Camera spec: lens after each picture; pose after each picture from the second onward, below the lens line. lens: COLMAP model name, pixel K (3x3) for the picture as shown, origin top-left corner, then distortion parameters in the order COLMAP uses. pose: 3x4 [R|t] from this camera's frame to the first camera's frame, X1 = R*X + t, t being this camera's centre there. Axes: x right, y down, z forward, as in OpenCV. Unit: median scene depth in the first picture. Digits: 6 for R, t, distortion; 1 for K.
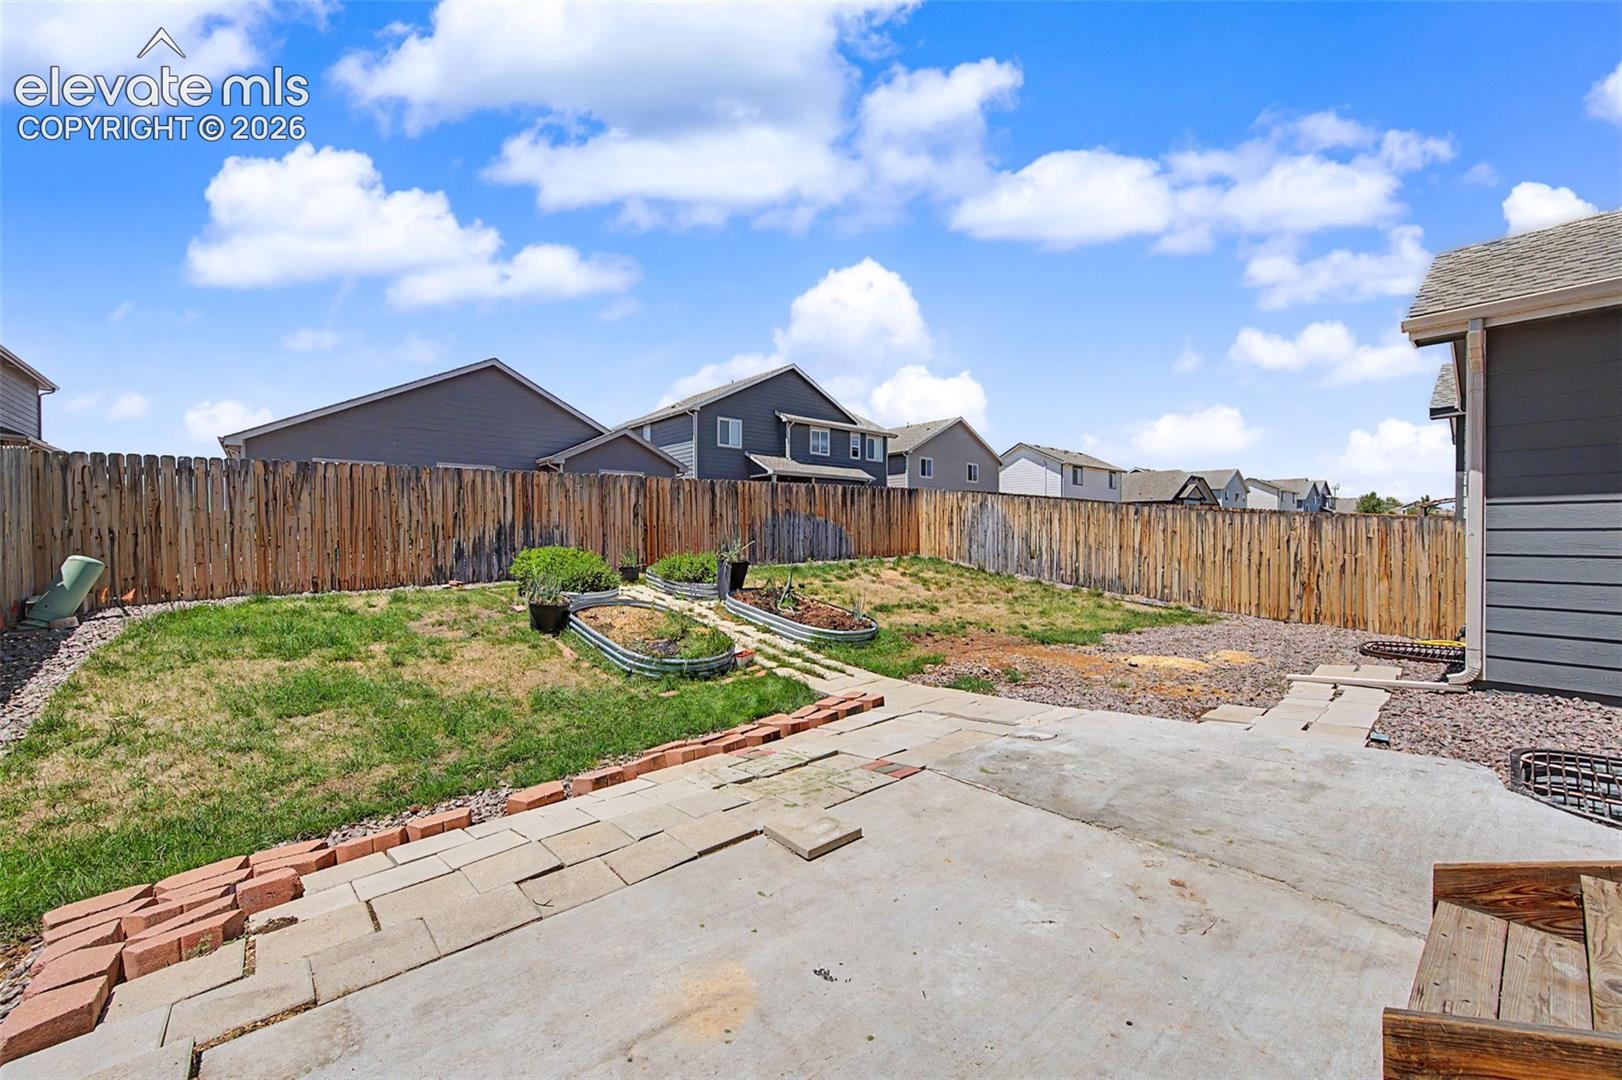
lens RADIAL K [[630.5, 0, 811.0], [0, 630.5, 540.0], [0, 0, 1]] dist [0.000637, 0.000081]
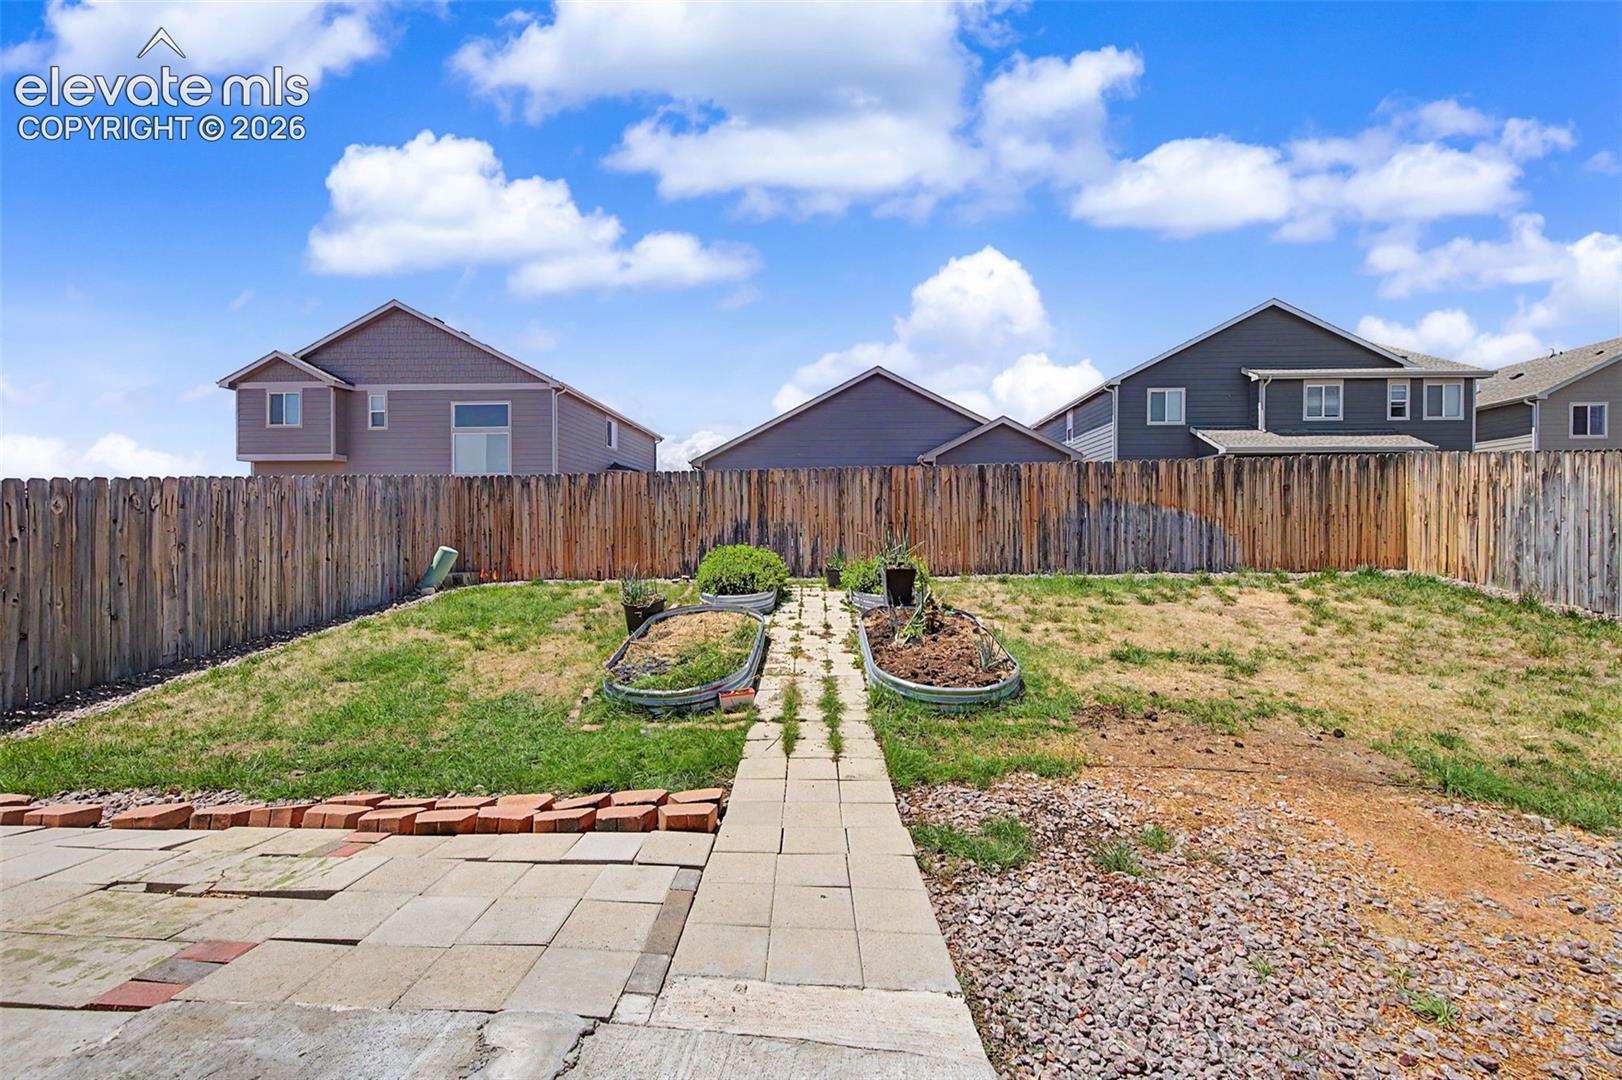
lens RADIAL K [[630.5, 0, 811.0], [0, 630.5, 540.0], [0, 0, 1]] dist [0.000637, 0.000081]
pose [[0.719005, 0.008194, -0.694956, 0.230859], [-0.007996, 0.999962, 0.003517, -0.001139], [0.694958, 0.003028, 0.719044, 0.262682]]
